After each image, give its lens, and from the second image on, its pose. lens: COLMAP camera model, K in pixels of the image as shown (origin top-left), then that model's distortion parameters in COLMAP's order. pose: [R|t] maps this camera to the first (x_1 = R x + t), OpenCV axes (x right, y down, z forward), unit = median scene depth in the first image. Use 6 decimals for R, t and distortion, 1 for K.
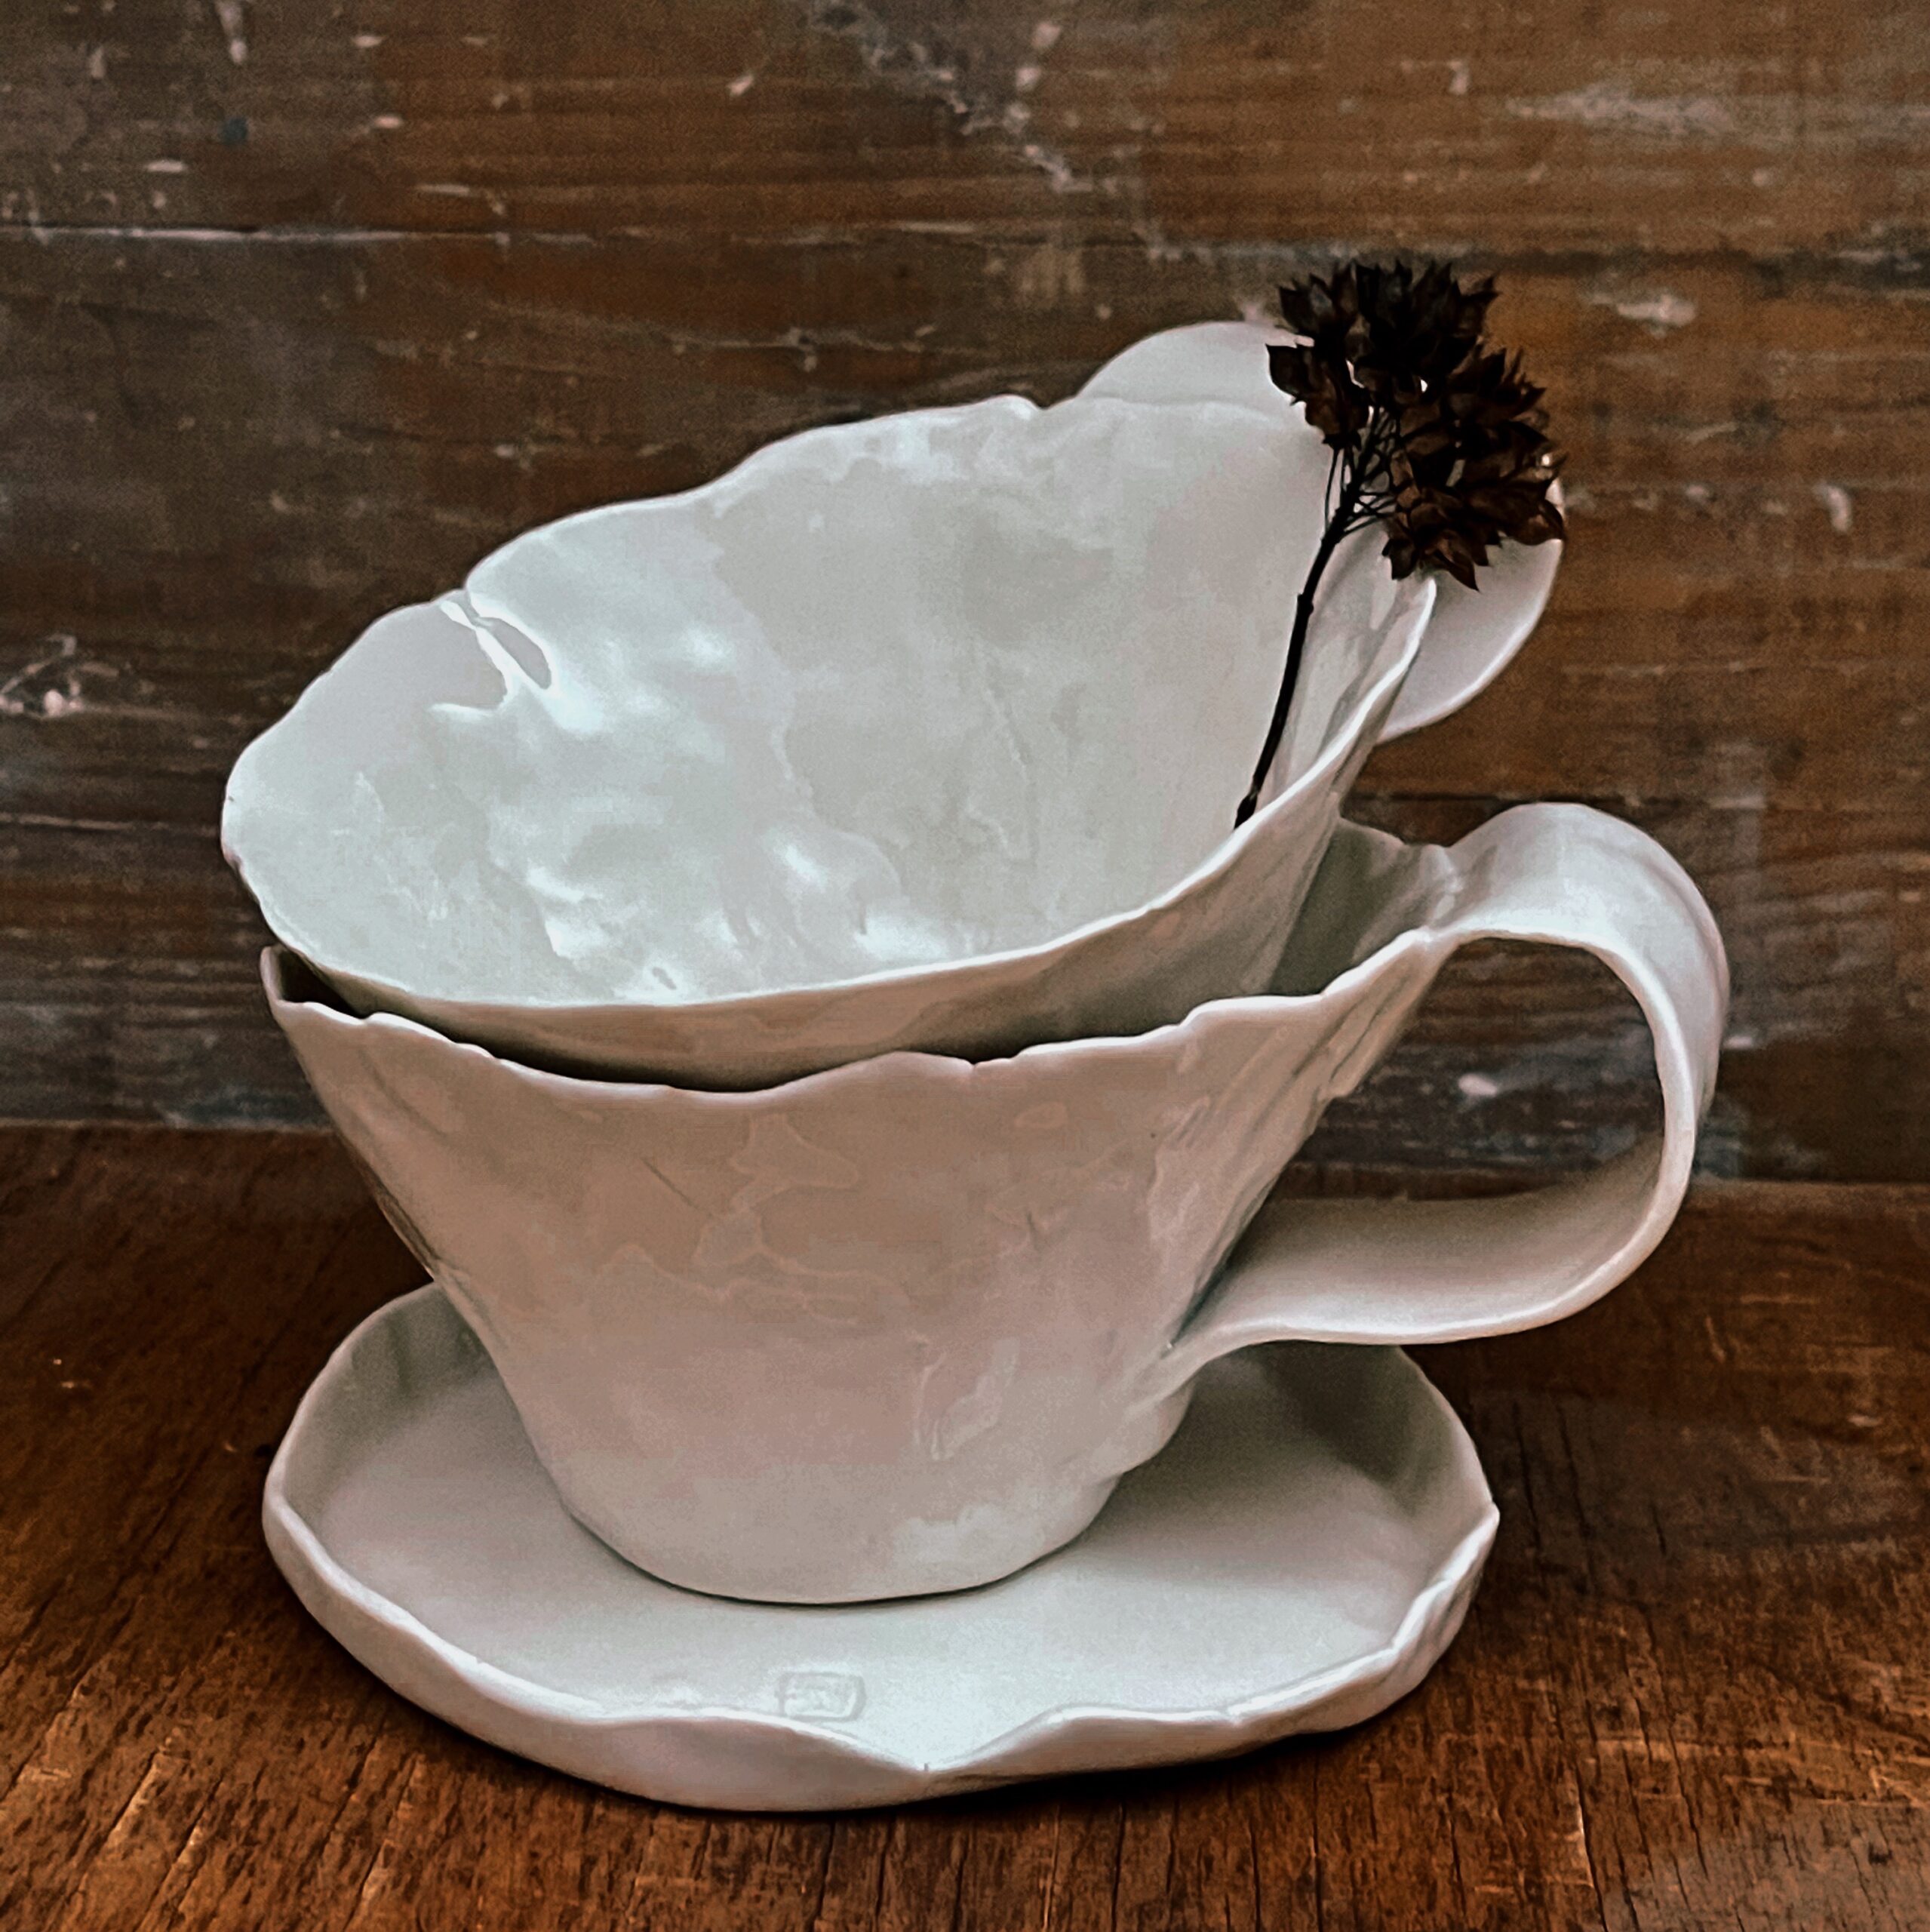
lens RADIAL K [[3912.7, 0, 946.2], [0, 3912.7, 1084.3], [0, 0, 1]] dist [0.071503, 0.000000]
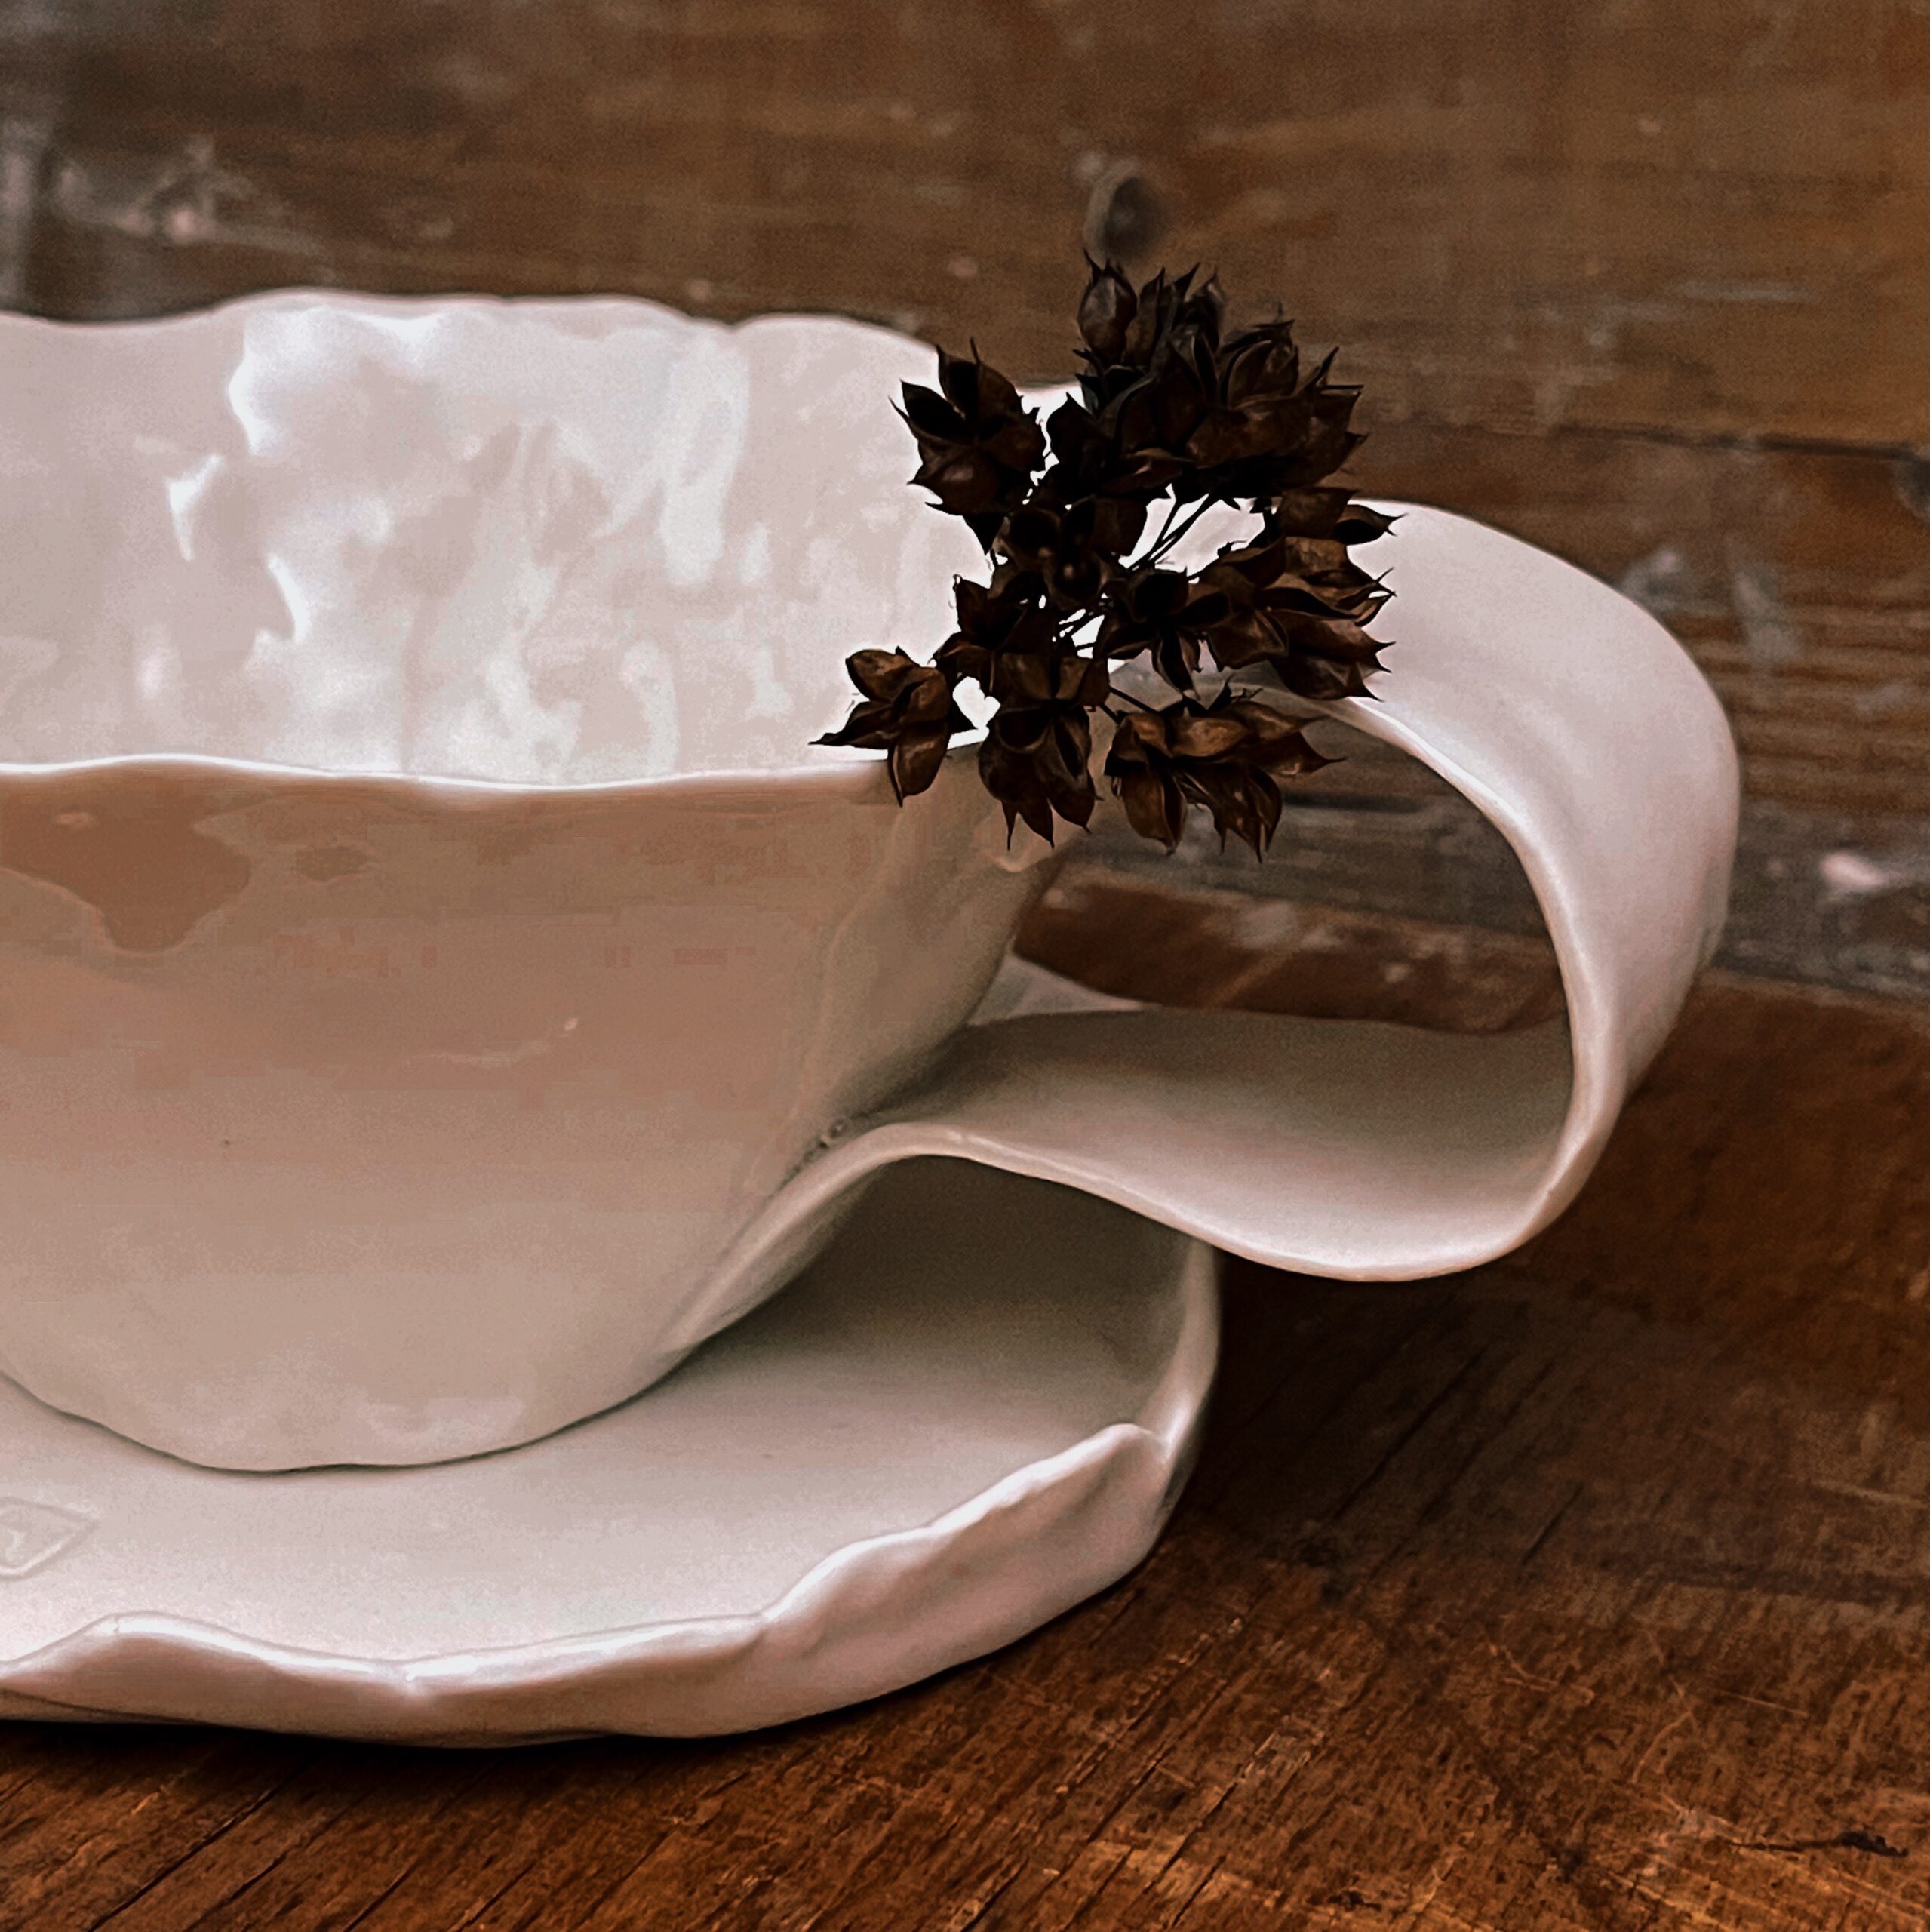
lens RADIAL K [[3912.7, 0, 957.6], [0, 3912.7, 791.2], [0, 0, 1]] dist [0.071503, 0.000000]
pose [[0.919897, 0.103098, -0.378365, 0.324804], [-0.116514, 0.993108, -0.012668, 0.017164], [0.374452, 0.055738, 0.925570, 0.392247]]
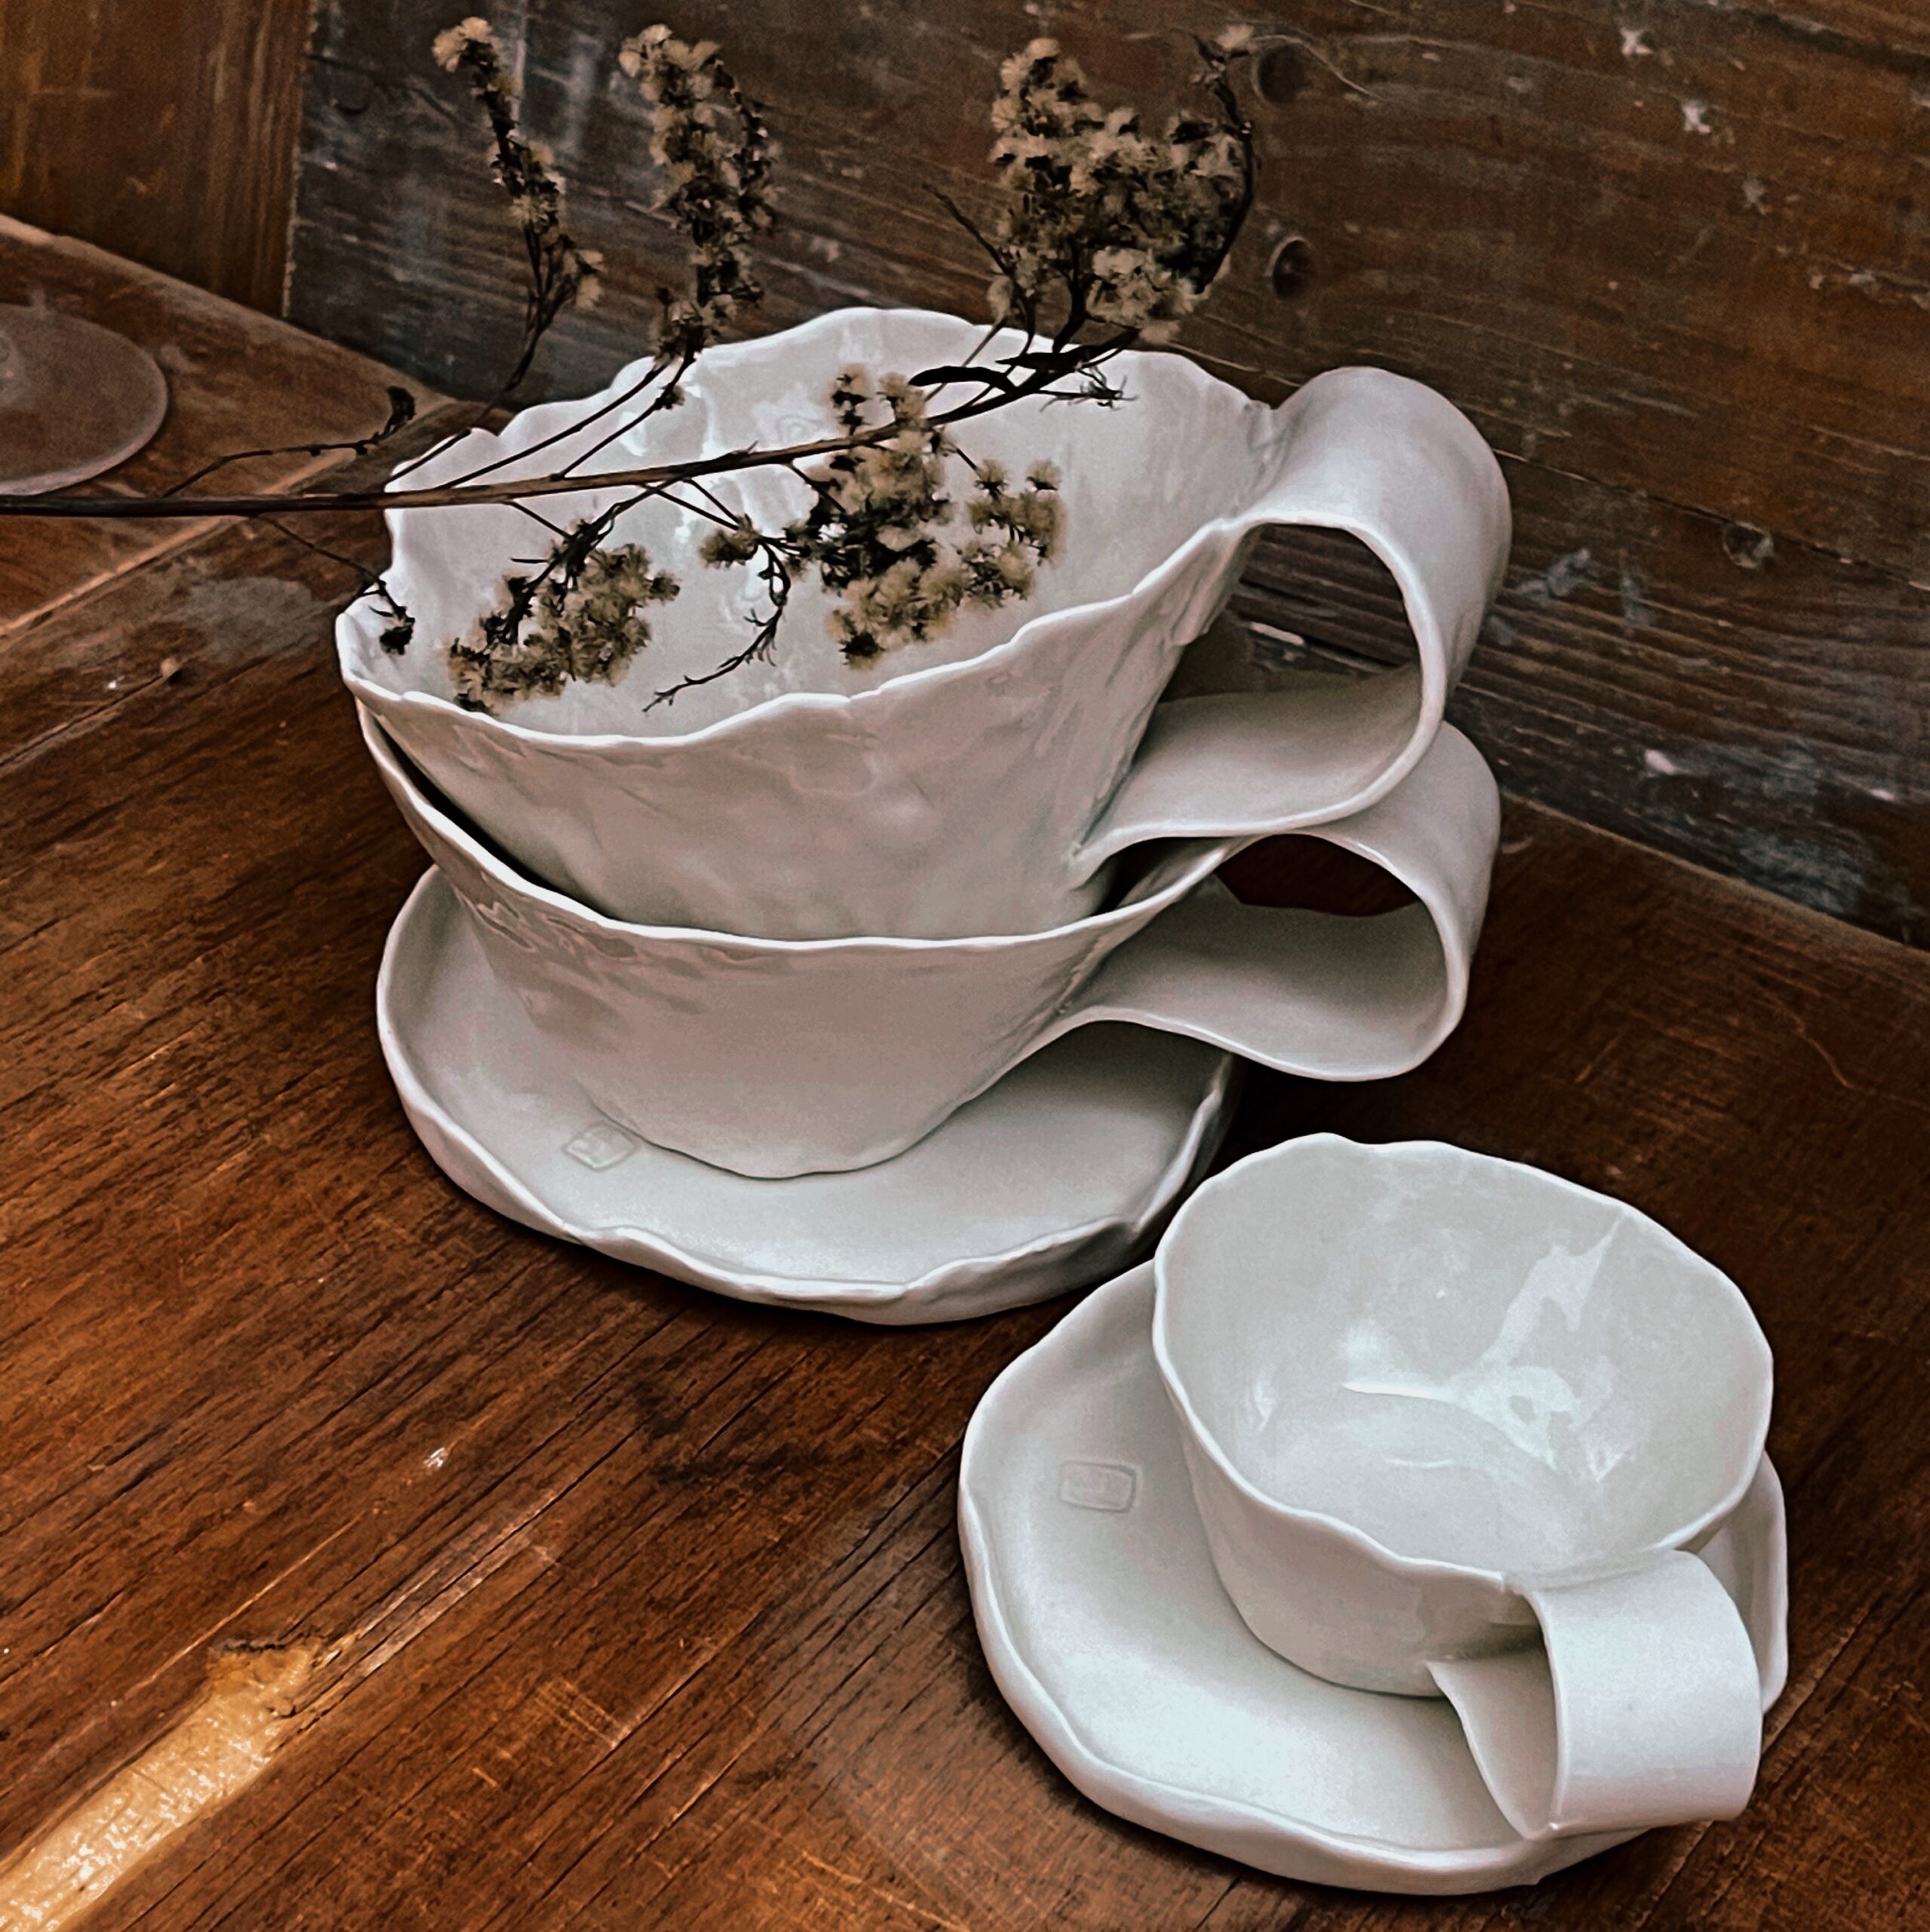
lens RADIAL K [[3943.7, 0, 922.8], [0, 3943.7, 1113.5], [0, 0, 1]] dist [0.068139, 0.000000]
pose [[0.860521, 0.331481, -0.386813, 0.557711], [-0.208689, 0.922077, 0.325919, -0.305358], [0.464707, -0.199737, 0.862643, -0.149414]]
